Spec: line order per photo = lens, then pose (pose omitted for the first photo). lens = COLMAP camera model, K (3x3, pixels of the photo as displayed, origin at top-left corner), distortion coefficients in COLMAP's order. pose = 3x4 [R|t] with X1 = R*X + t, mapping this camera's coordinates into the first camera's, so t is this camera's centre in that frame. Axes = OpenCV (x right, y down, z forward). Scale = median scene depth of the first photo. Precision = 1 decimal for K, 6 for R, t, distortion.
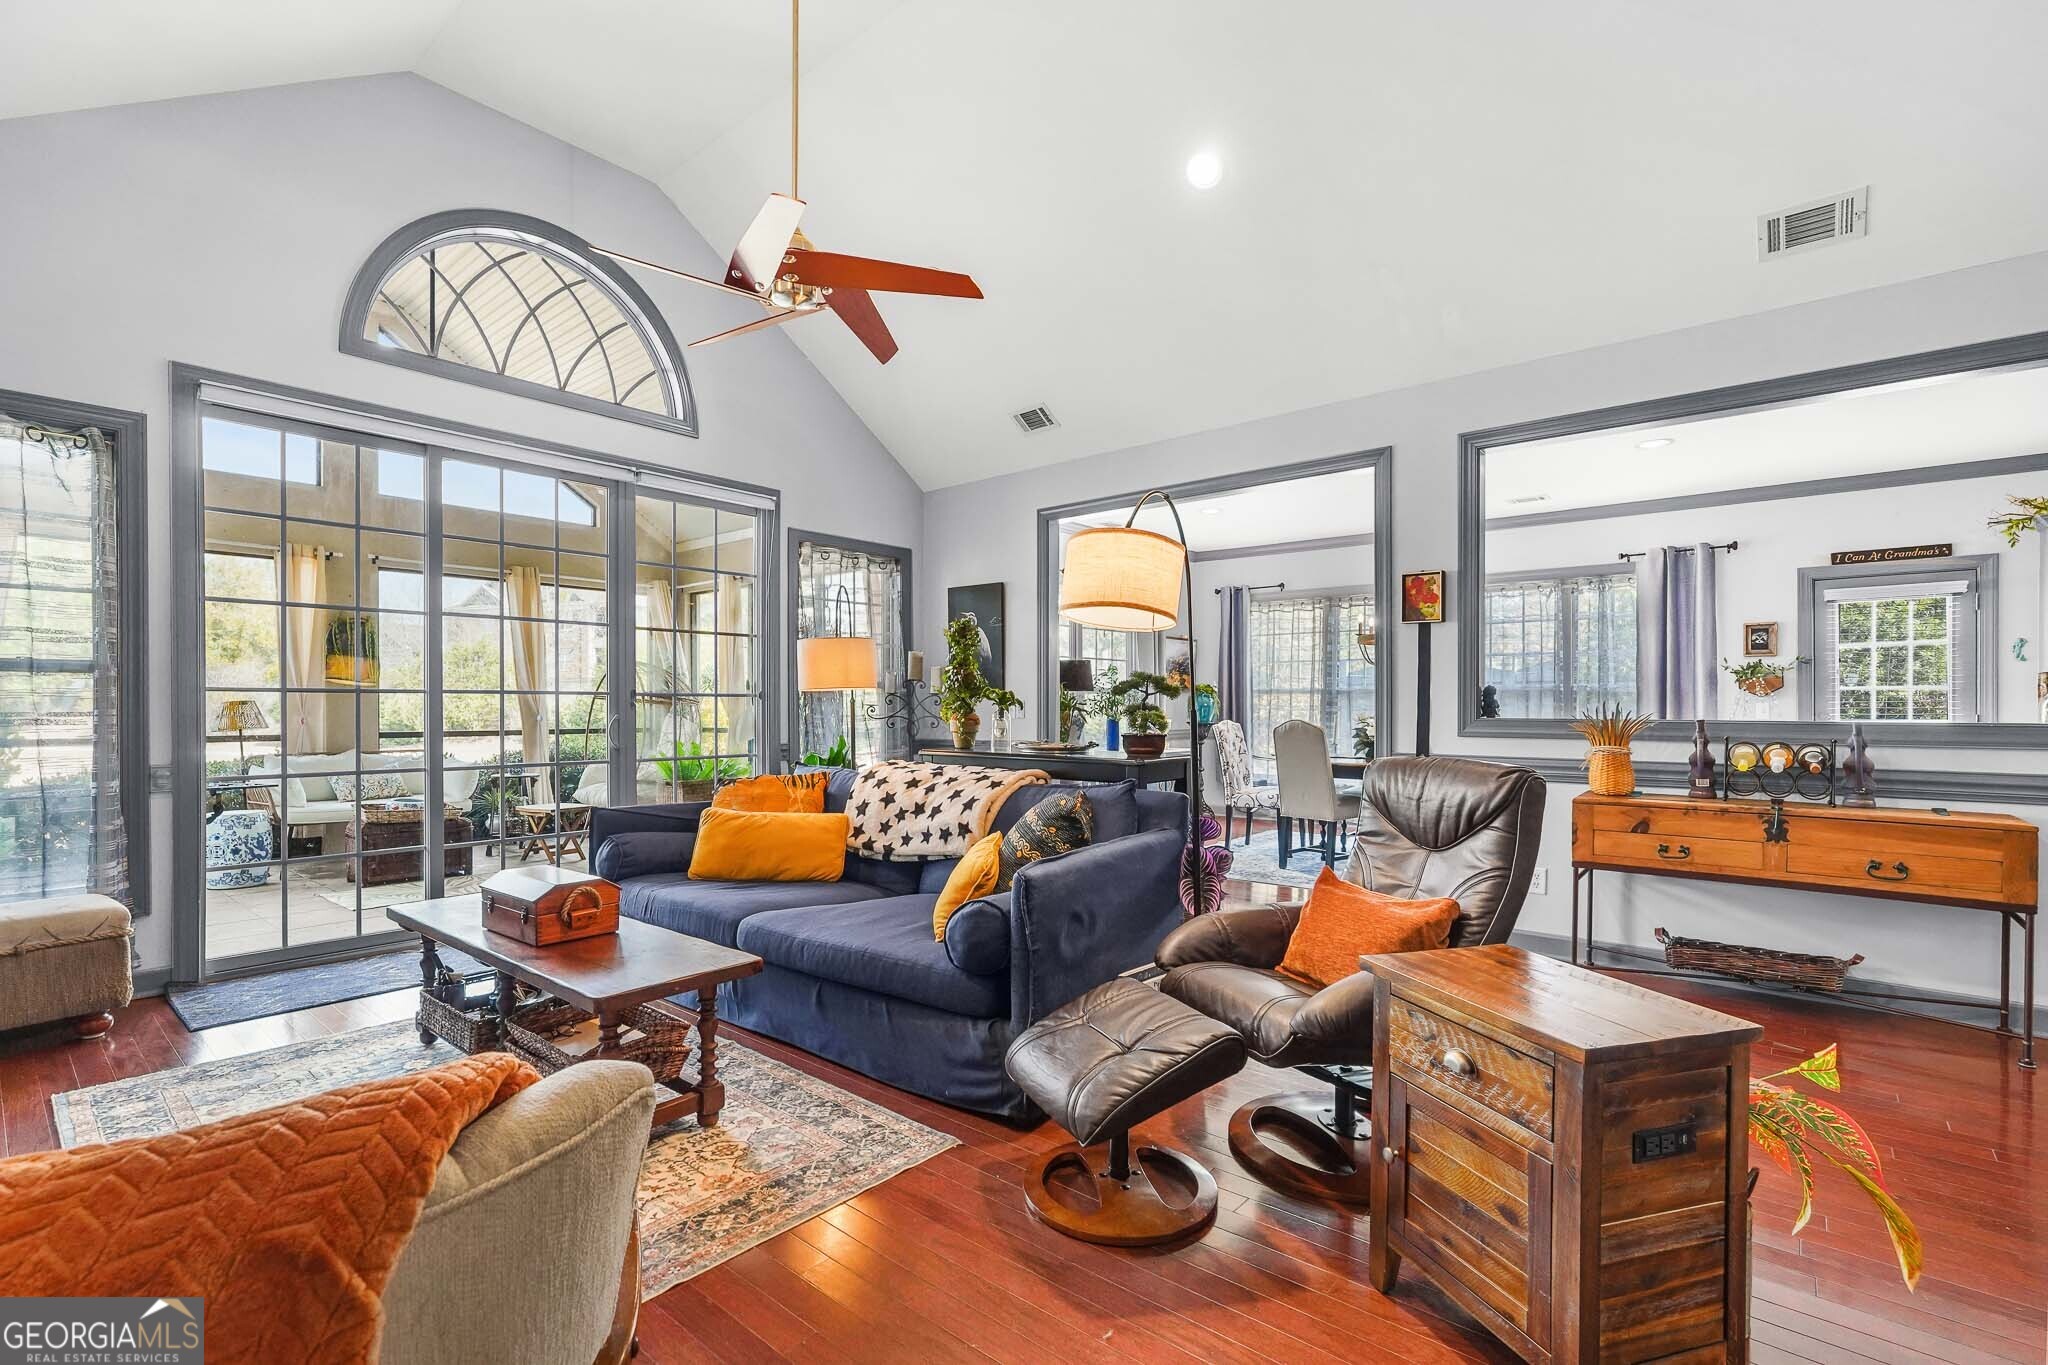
lens RADIAL K [[917.9, 0, 1017.9], [0, 917.9, 704.6], [0, 0, 1]] dist [-0.009823, 0.004989]
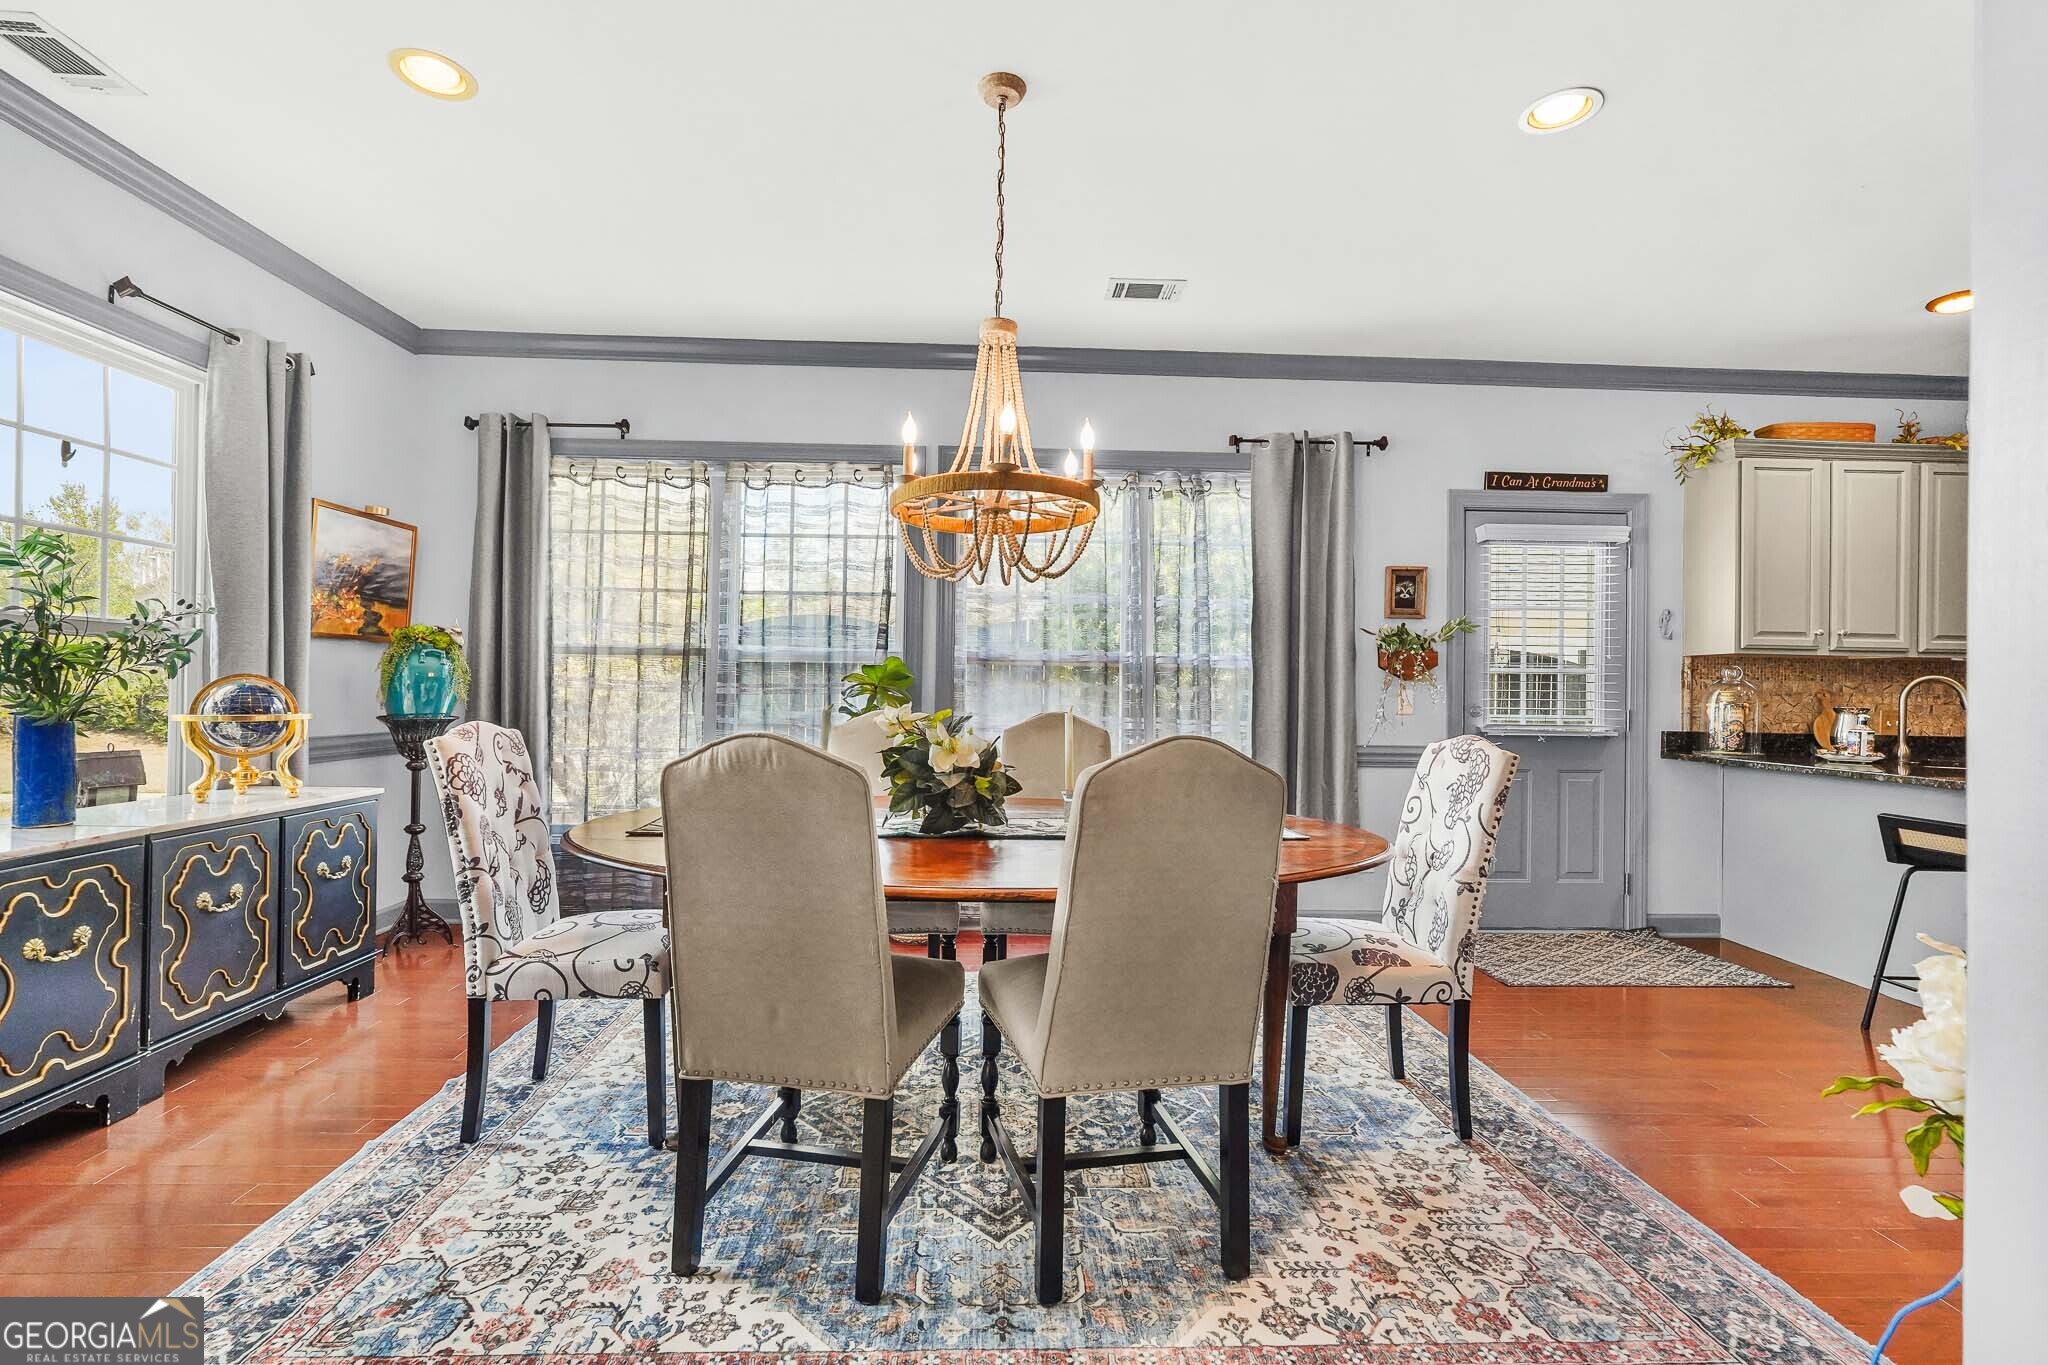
lens RADIAL K [[917.9, 0, 1010.5], [0, 917.9, 686.6], [0, 0, 1]] dist [-0.009823, 0.004989]
pose [[0.743399, 0.023923, 0.668420, 0.169210], [-0.017122, 0.999713, -0.016738, 0.011298], [-0.668629, 0.000998, 0.743595, 0.705875]]
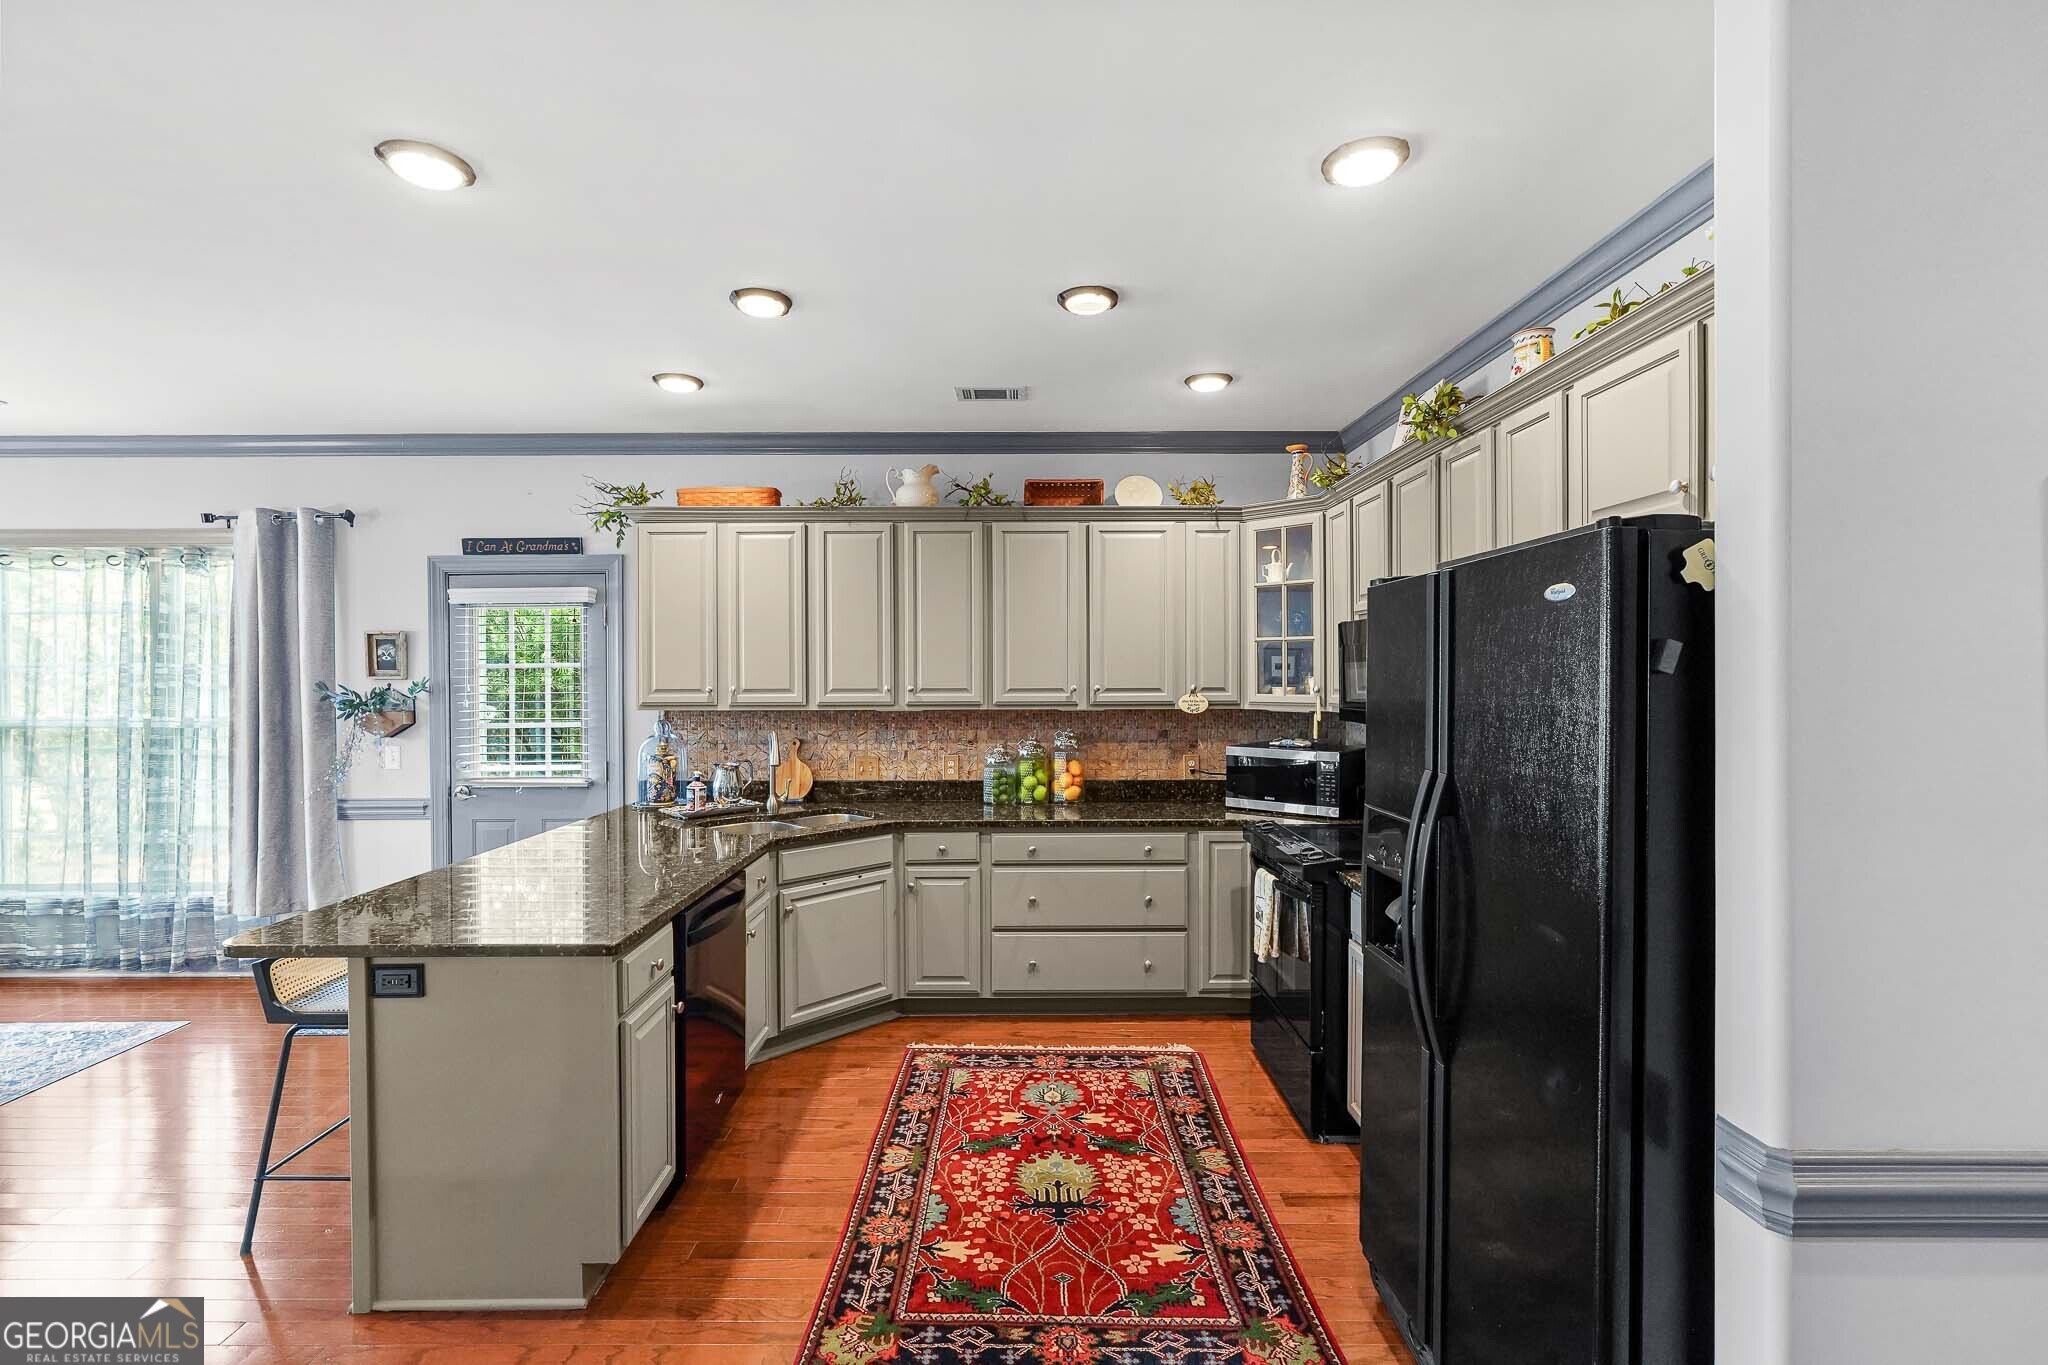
lens RADIAL K [[917.9, 0, 1010.6], [0, 917.9, 683.8], [0, 0, 1]] dist [-0.009823, 0.004989]
pose [[0.763910, -0.002011, 0.645320, 0.729597], [0.002372, 0.999997, 0.000308, -0.048878], [-0.645319, 0.001295, 0.763913, 0.165682]]
